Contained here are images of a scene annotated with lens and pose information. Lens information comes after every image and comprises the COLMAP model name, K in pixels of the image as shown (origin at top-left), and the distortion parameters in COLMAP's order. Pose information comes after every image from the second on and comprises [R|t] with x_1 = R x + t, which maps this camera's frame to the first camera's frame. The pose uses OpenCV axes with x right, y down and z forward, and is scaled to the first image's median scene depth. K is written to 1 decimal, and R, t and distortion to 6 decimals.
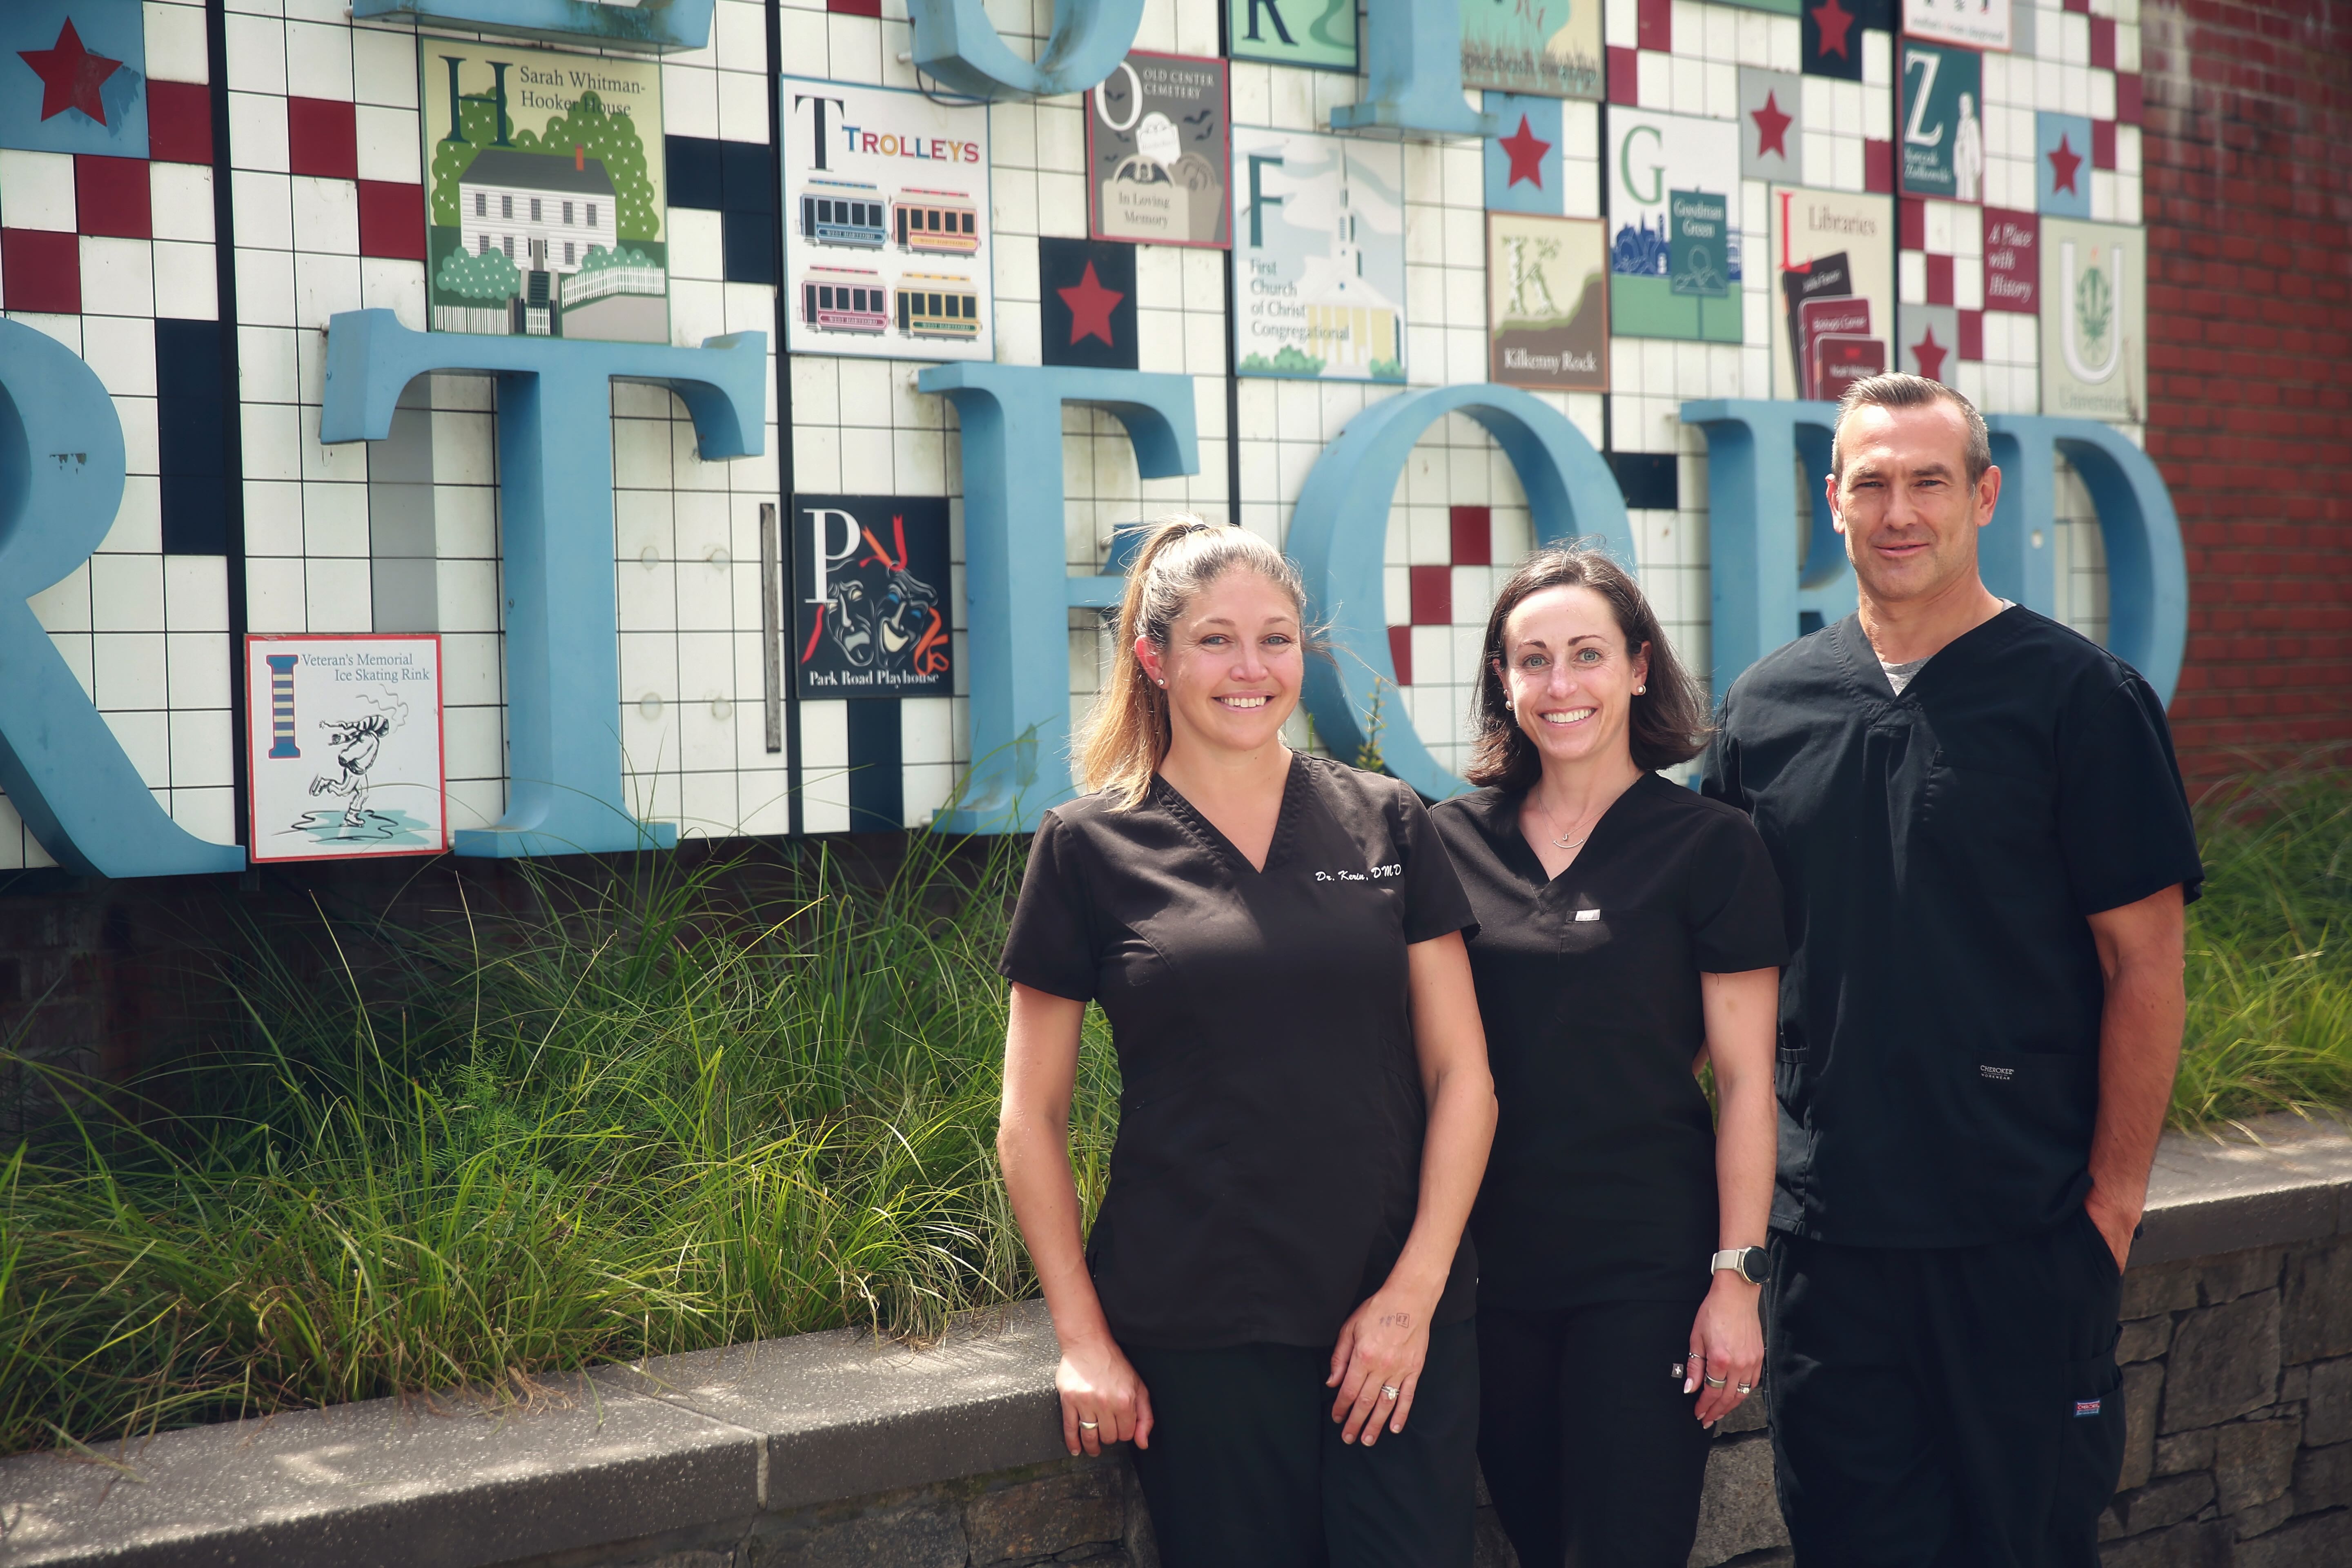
lens RADIAL K [[4153.6, 0, 1182.3], [0, 4153.6, 812.1], [0, 0, 1]] dist [0.180272, 0.171576]
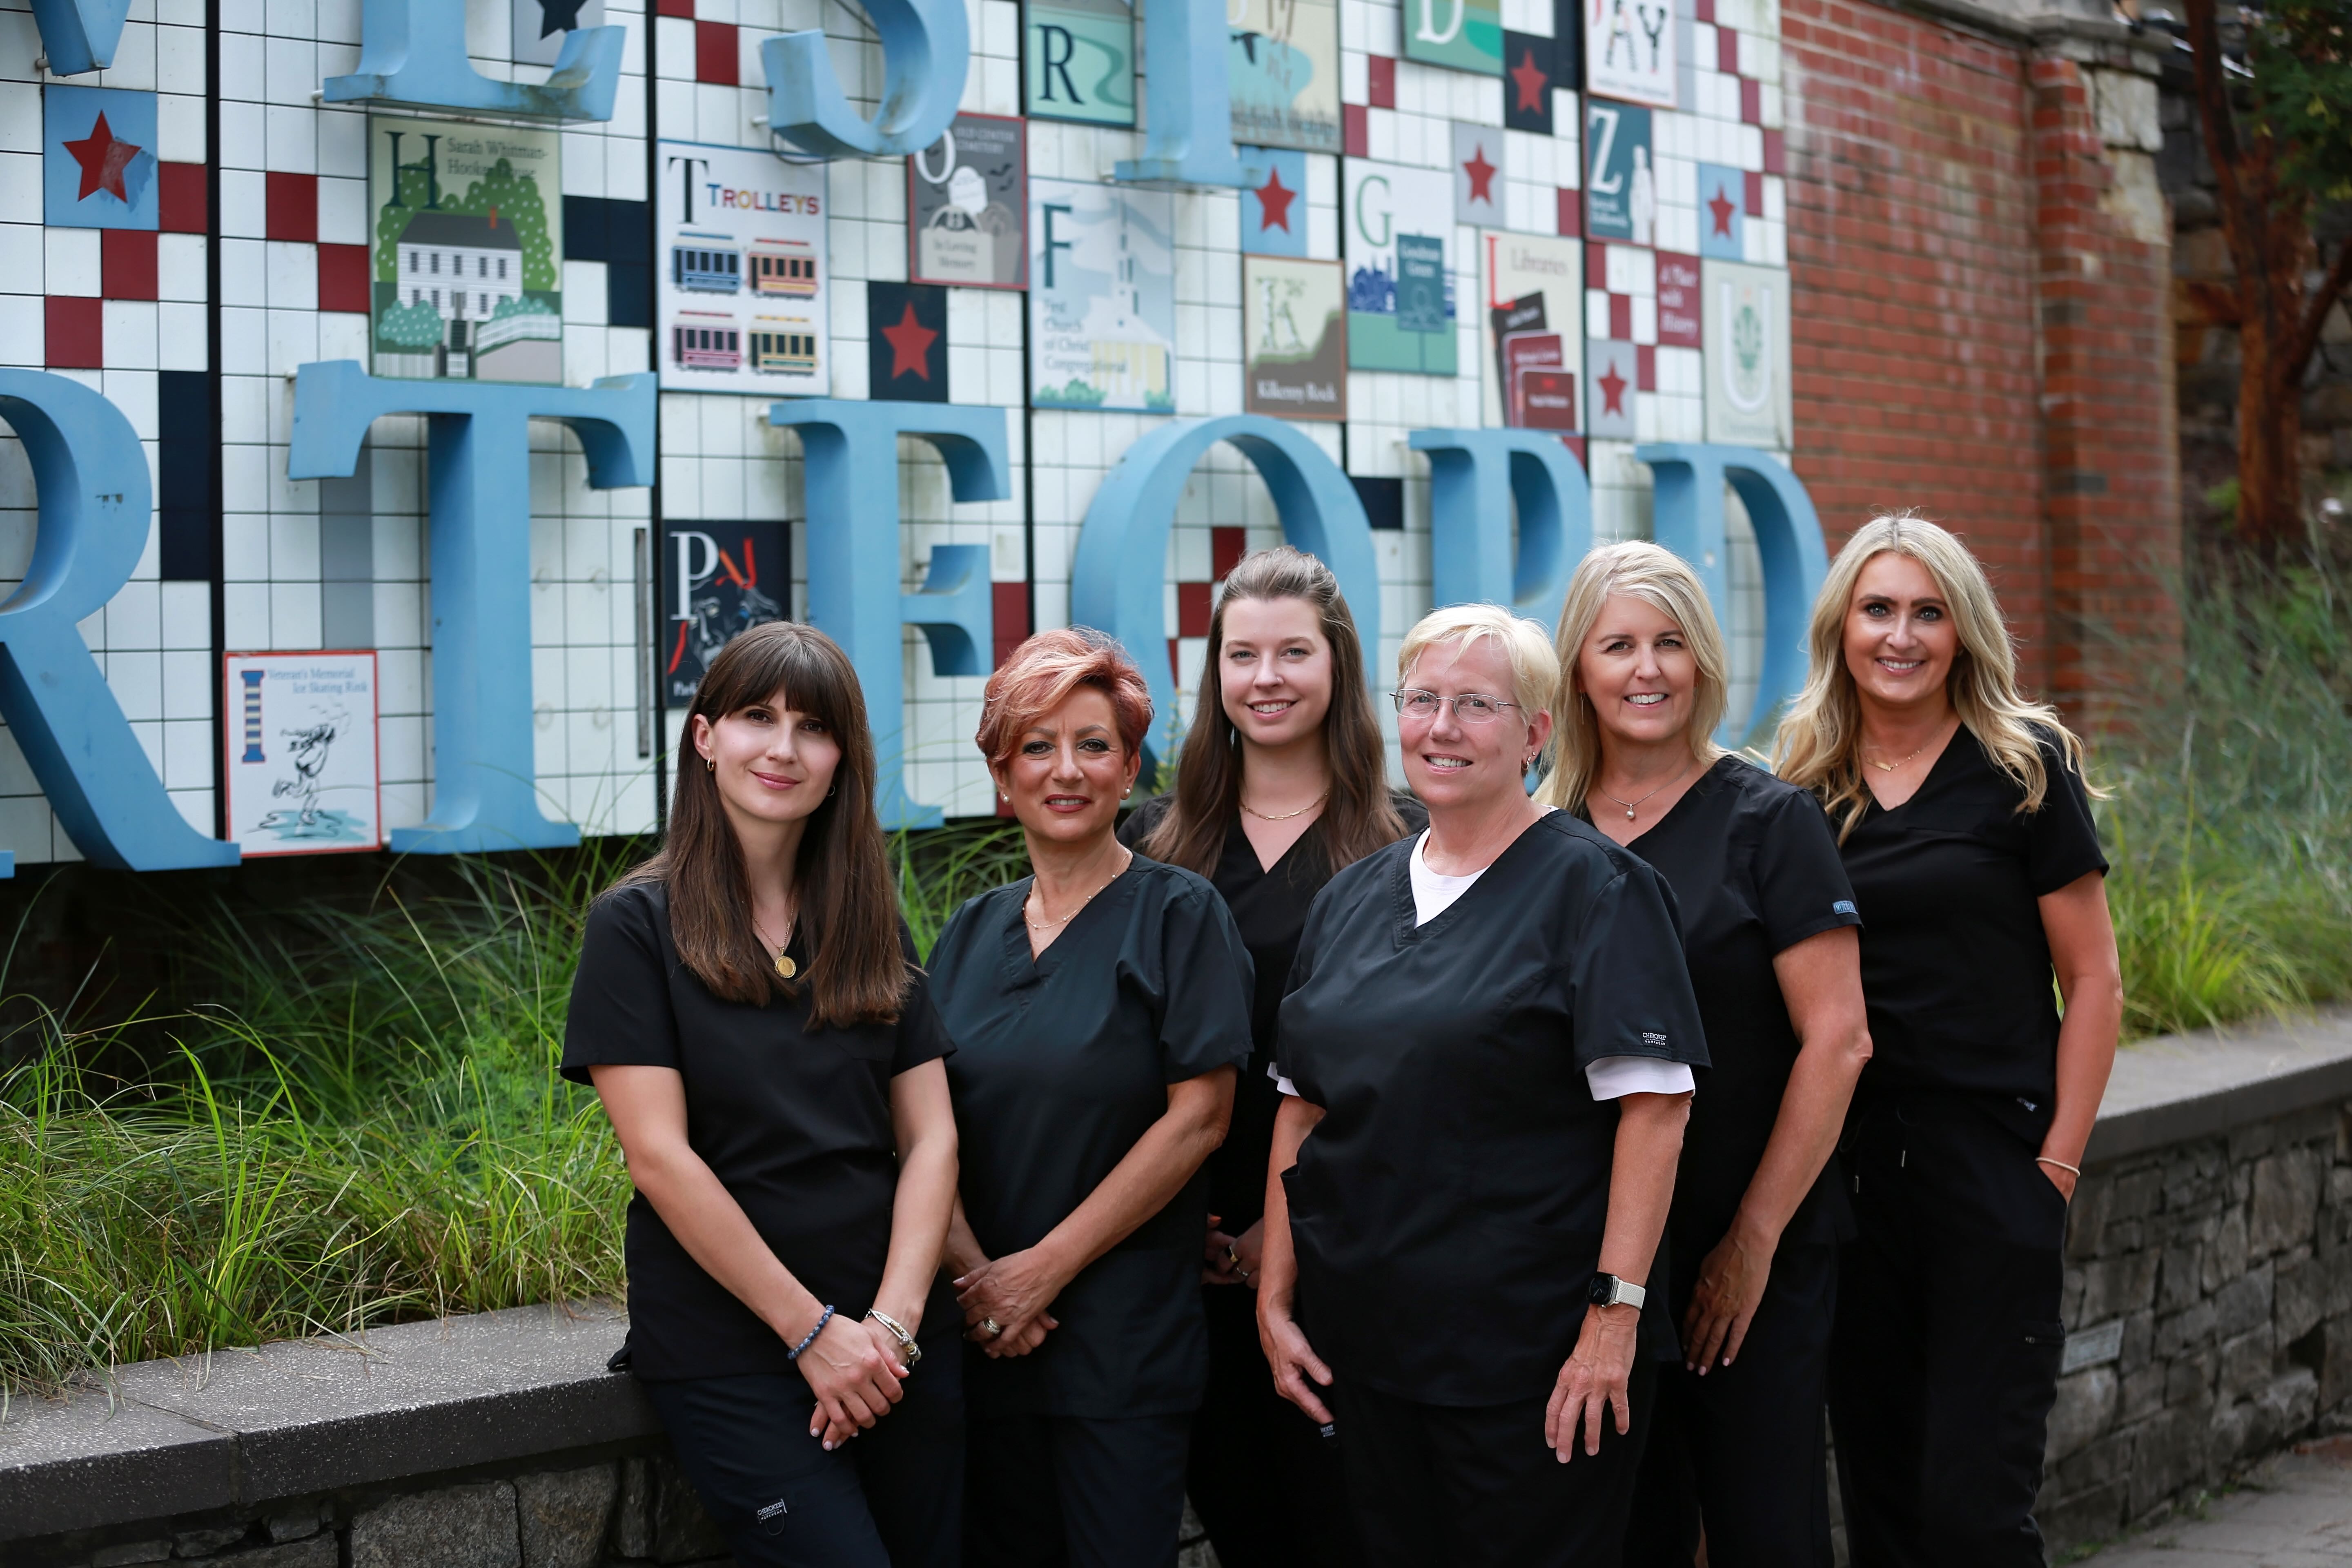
lens RADIAL K [[4674.0, 0, 1178.6], [0, 4674.0, 825.7], [0, 0, 1]] dist [-0.271068, 0.041414]
pose [[0.990566, 0.002632, 0.137009, -0.121923], [-0.003350, 0.999982, 0.005012, -0.002925], [-0.136993, -0.005424, 0.990557, -0.212026]]
